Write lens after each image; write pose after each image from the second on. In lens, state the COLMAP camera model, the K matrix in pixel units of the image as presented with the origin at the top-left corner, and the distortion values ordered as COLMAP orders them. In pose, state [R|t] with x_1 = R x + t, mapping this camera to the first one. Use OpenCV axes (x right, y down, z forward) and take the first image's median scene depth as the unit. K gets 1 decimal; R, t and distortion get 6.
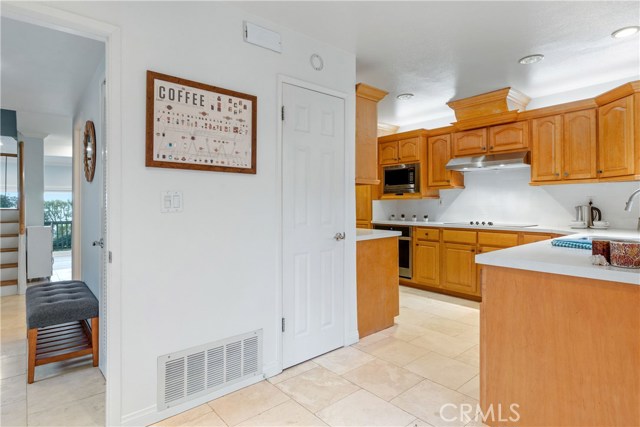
lens RADIAL K [[341.4, 0, 320.0], [0, 341.4, 213.5], [0, 0, 1]] dist [-0.000941, -0.000259]
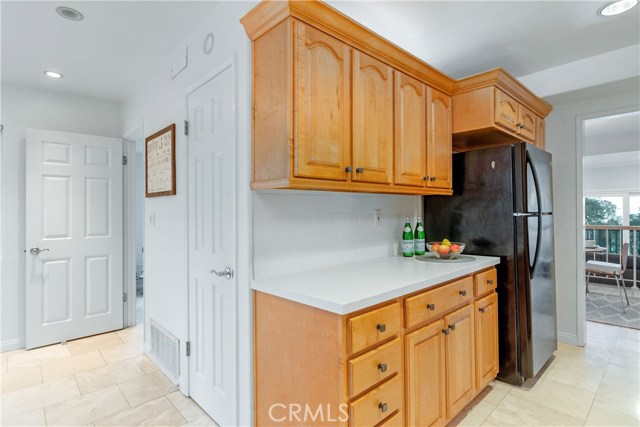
lens RADIAL K [[326.9, 0, 318.5], [0, 326.9, 209.8], [0, 0, 1]] dist [-0.000433, 0.000249]
pose [[0.042903, 0.001989, -0.999077, 0.901848], [-0.019289, 0.999813, 0.001162, -0.078661], [0.998893, 0.019222, 0.042933, 1.443581]]
